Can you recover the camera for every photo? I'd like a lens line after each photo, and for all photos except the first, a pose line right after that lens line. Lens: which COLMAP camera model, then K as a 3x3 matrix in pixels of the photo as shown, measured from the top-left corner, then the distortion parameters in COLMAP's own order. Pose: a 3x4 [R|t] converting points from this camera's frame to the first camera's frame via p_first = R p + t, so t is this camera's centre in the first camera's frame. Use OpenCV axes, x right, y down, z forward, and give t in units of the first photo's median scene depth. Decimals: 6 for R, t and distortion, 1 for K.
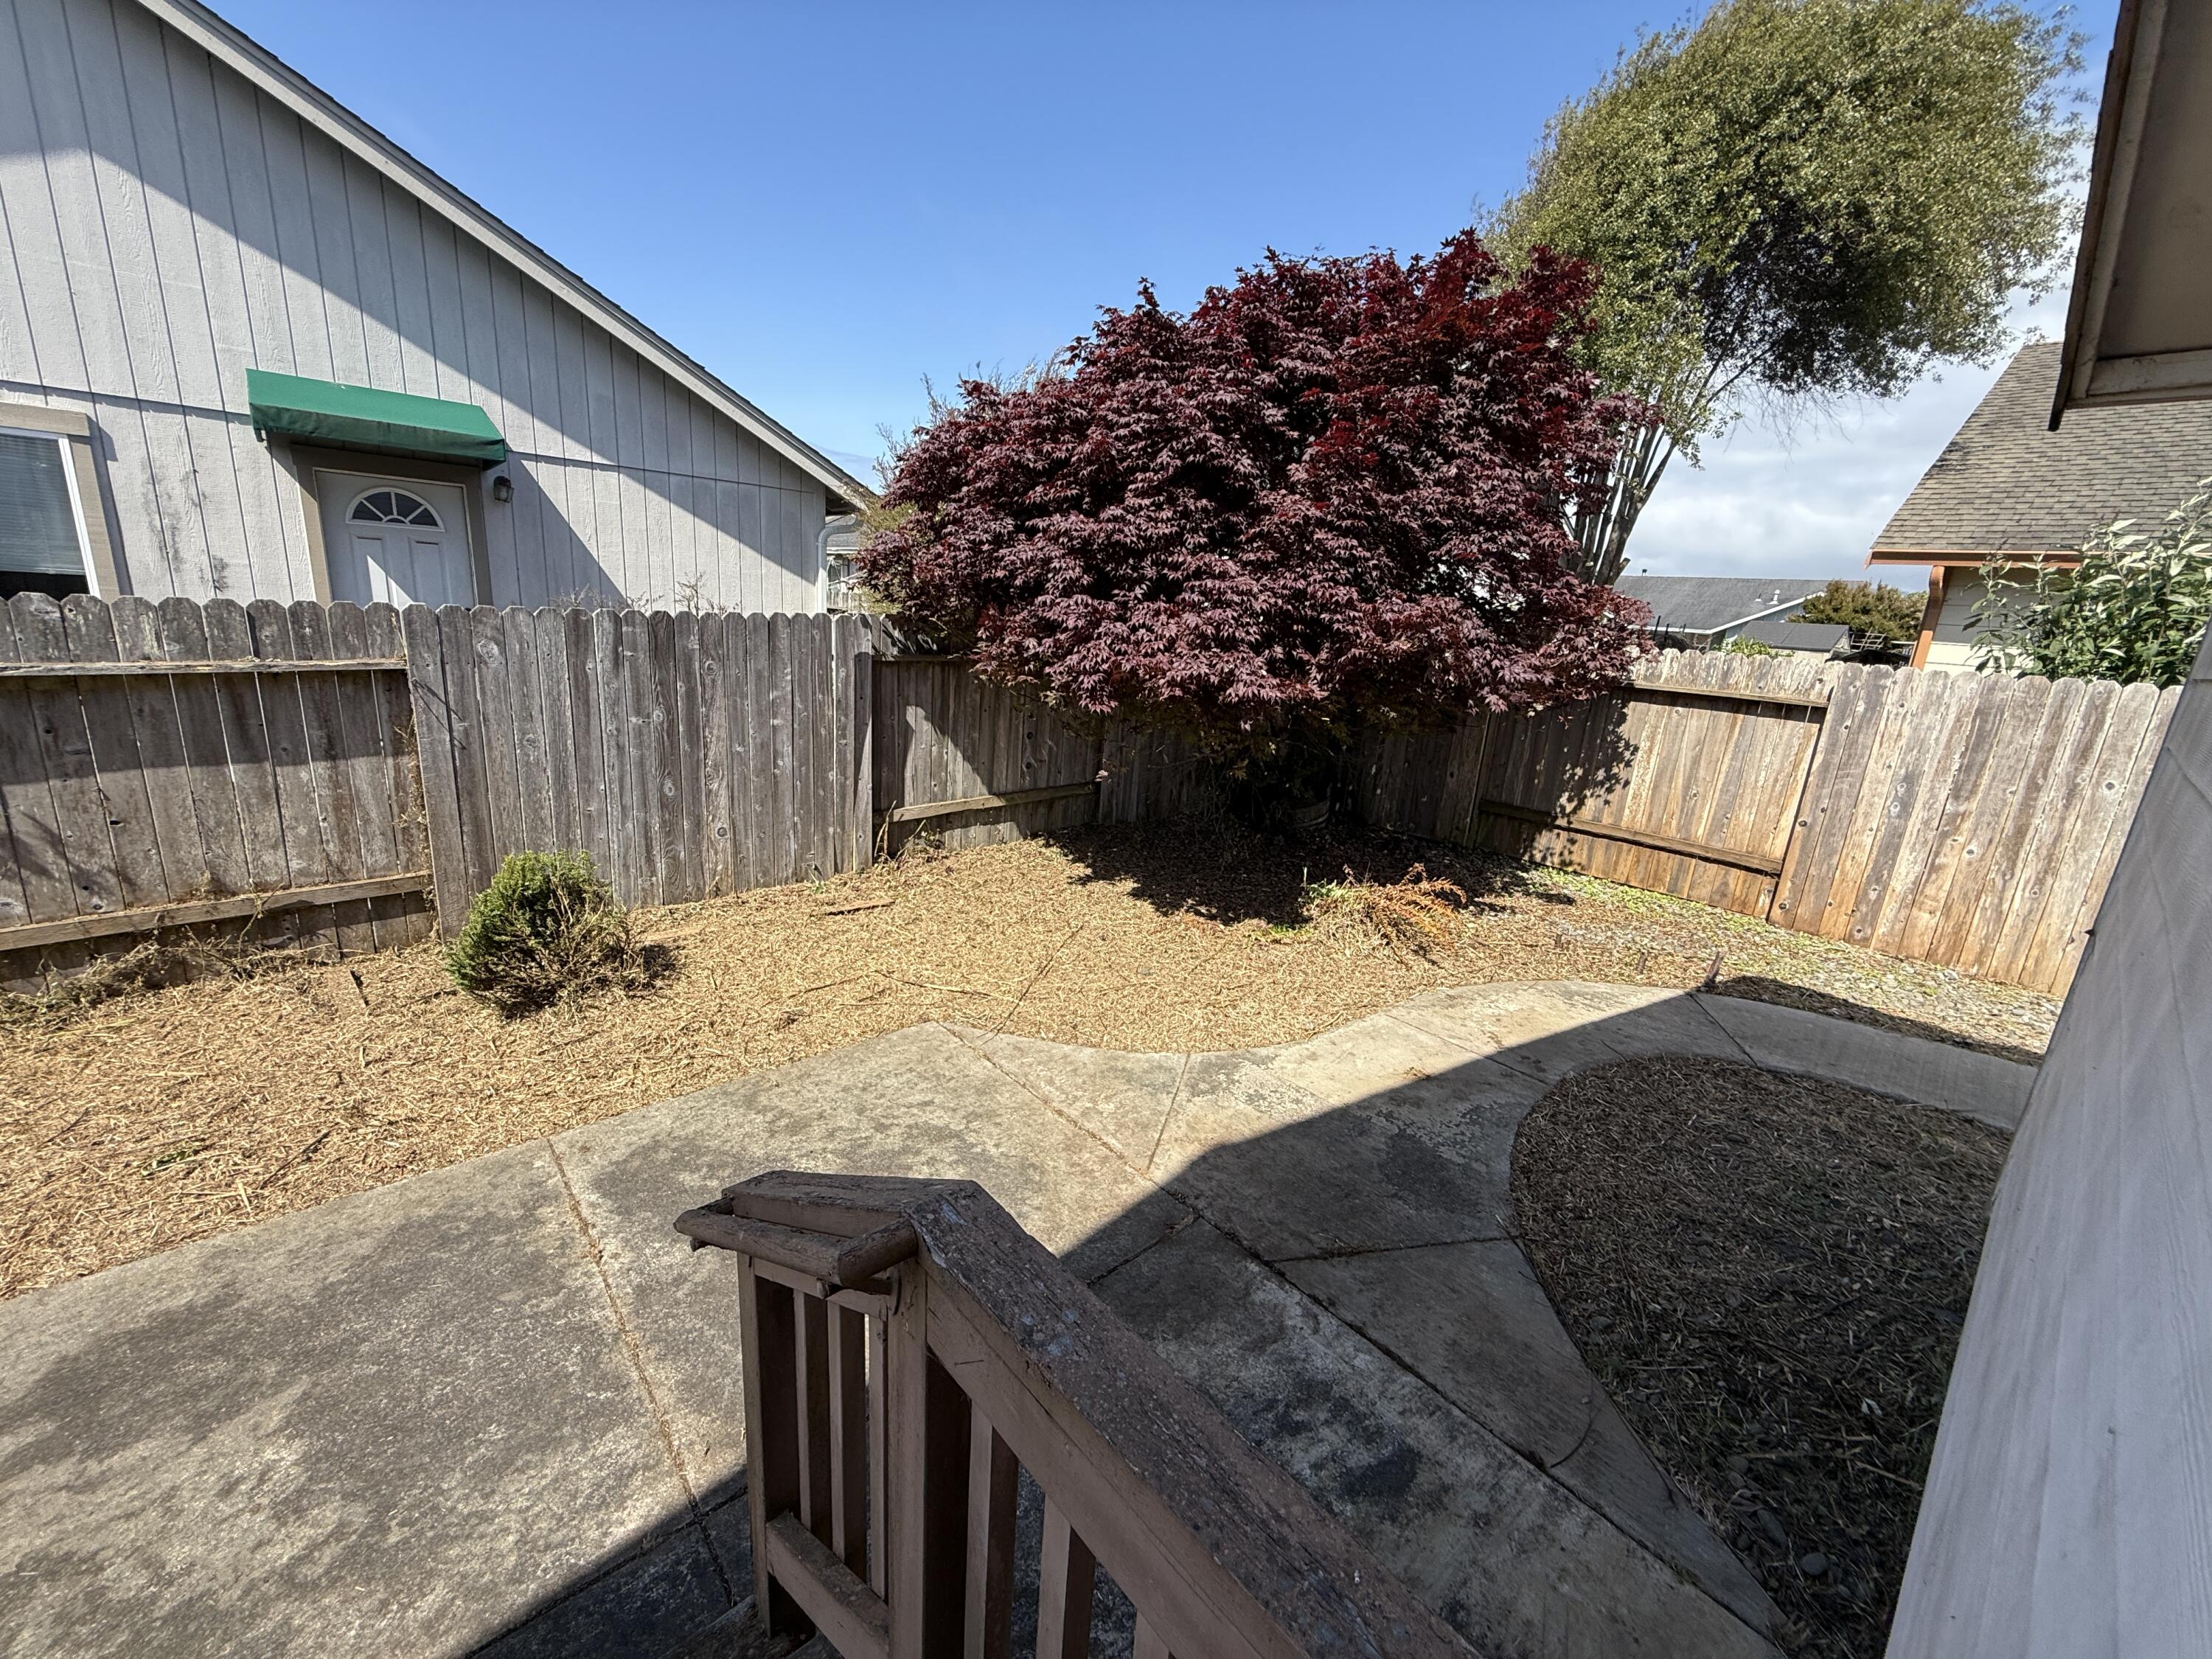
lens RADIAL K [[873.5, 0, 1099.8], [0, 873.5, 831.1], [0, 0, 1]] dist [-0.001840, -0.000559]
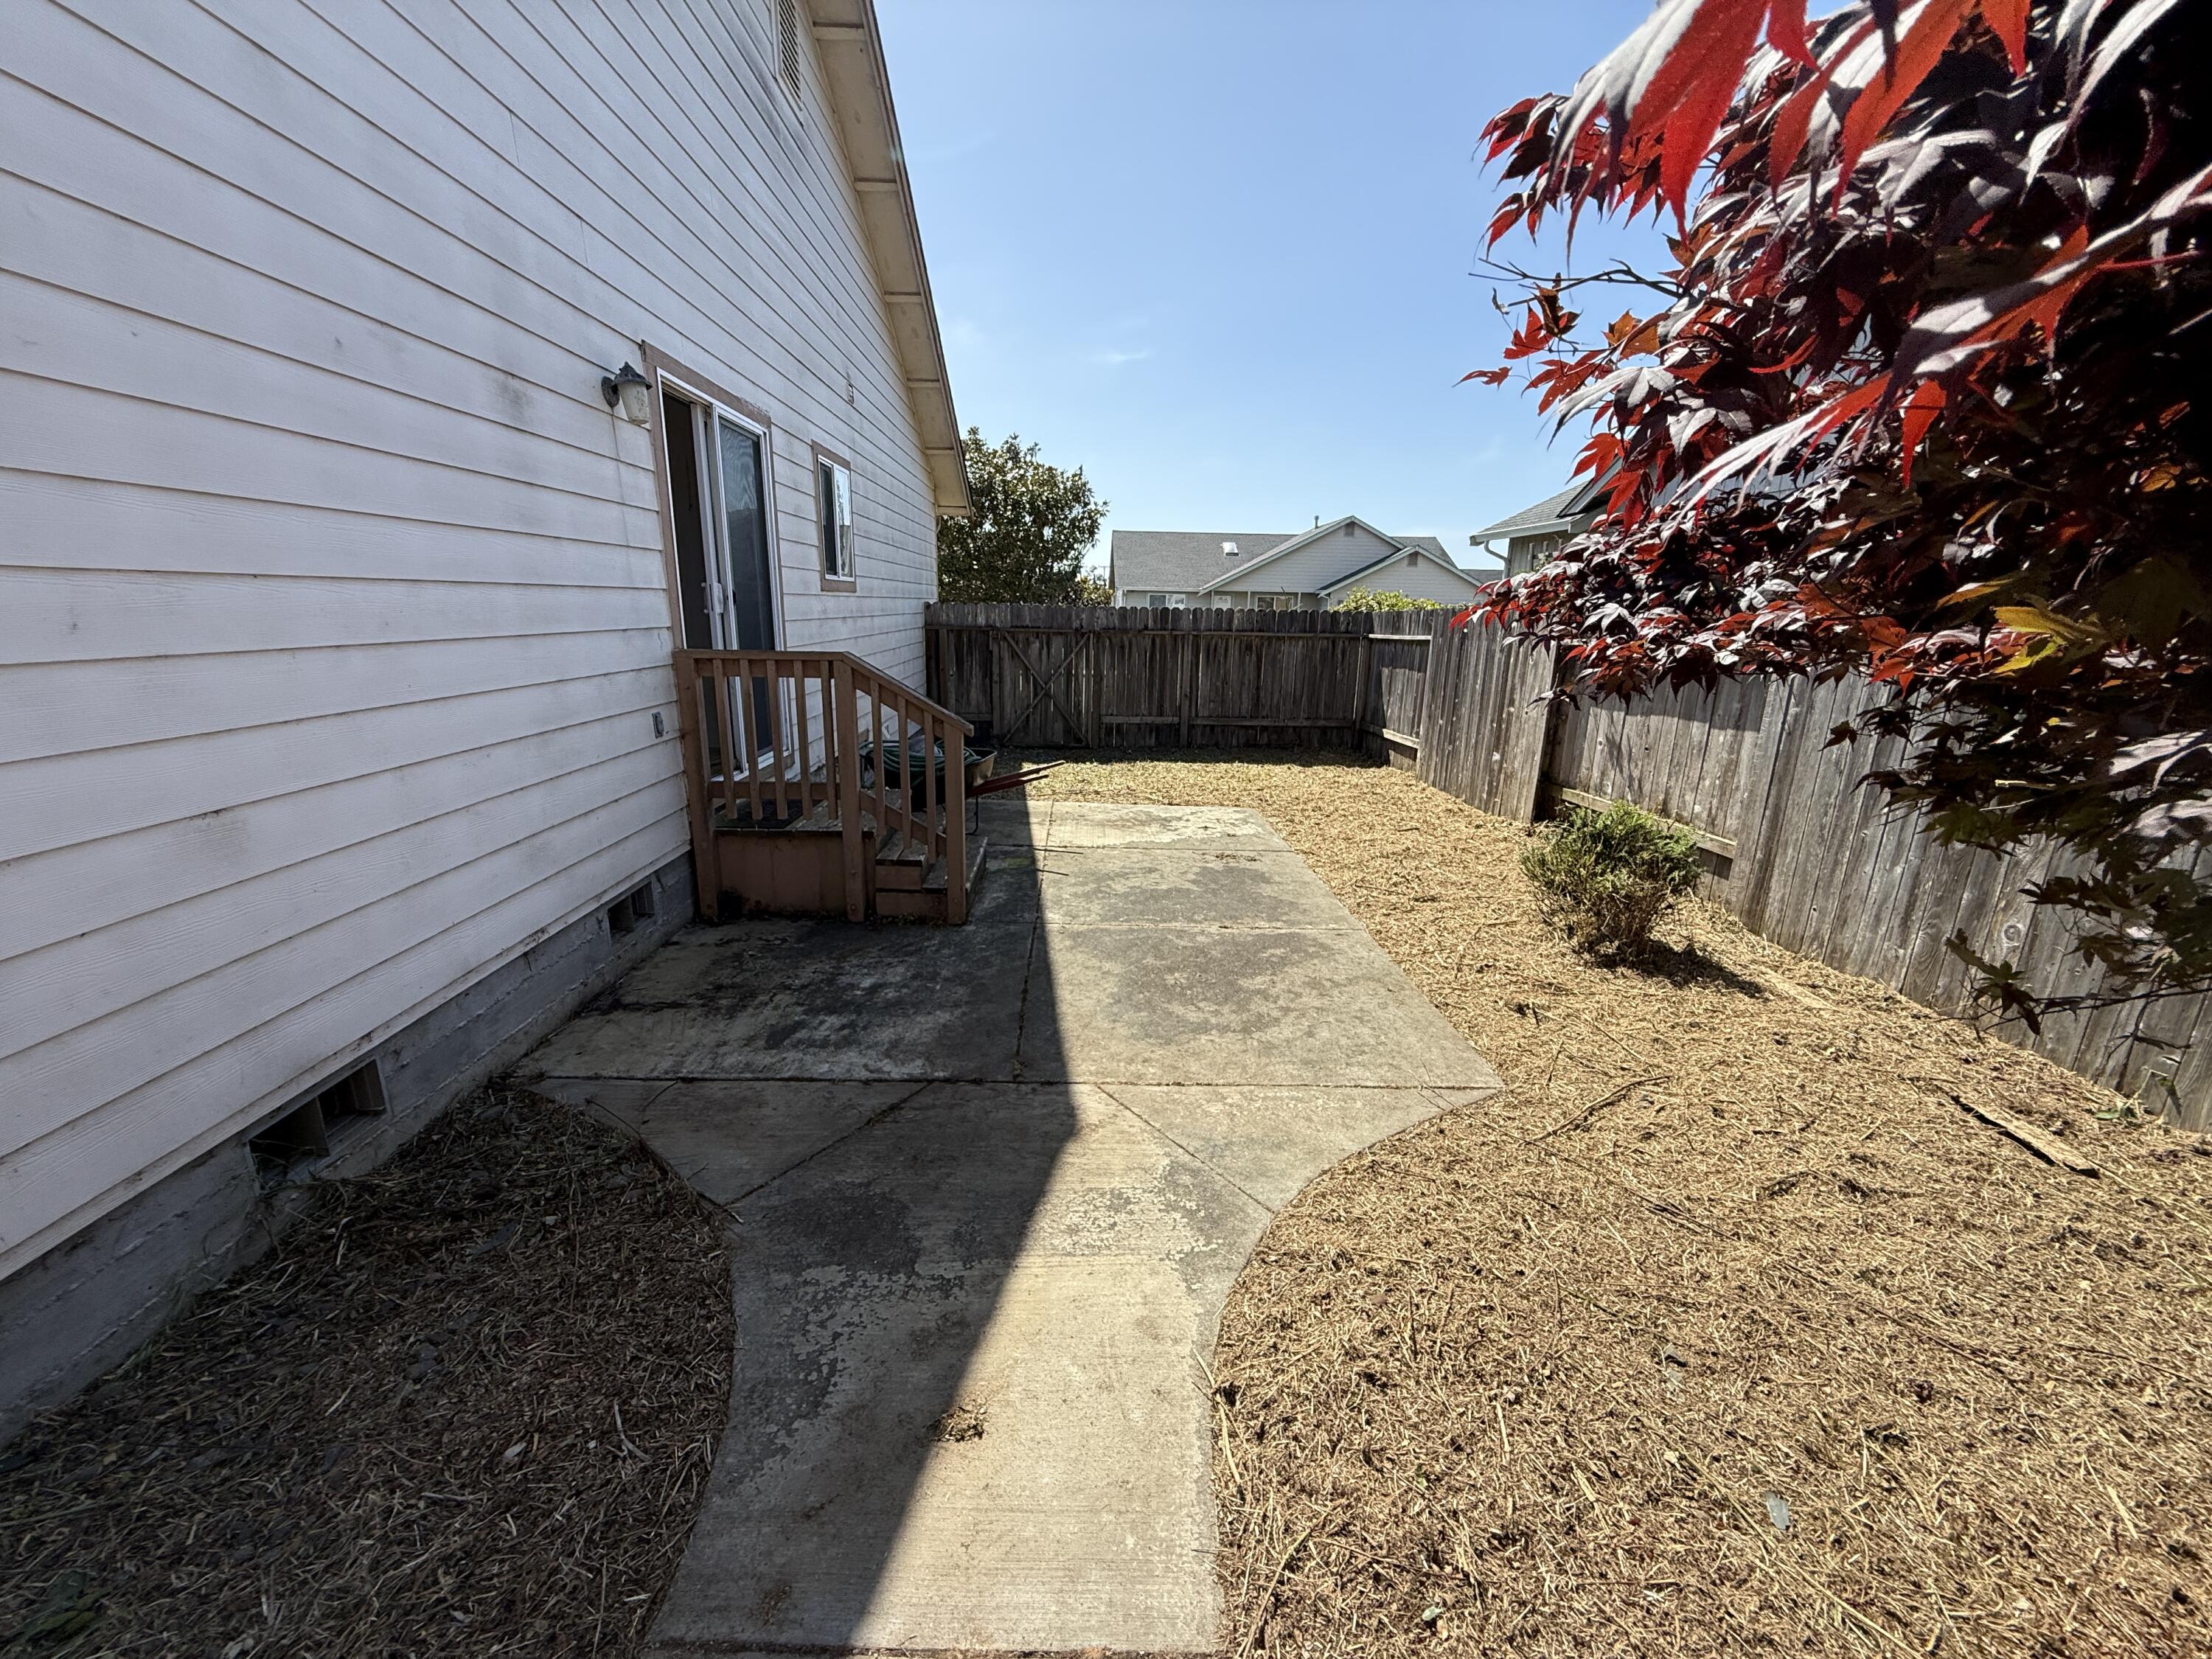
lens RADIAL K [[873.5, 0, 1099.8], [0, 873.5, 831.1], [0, 0, 1]] dist [-0.001840, -0.000559]
pose [[-0.631971, 0.112655, -0.766761, 0.736458], [-0.258815, 0.901897, 0.345827, -0.187474], [0.730499, 0.417001, -0.540816, 1.375469]]
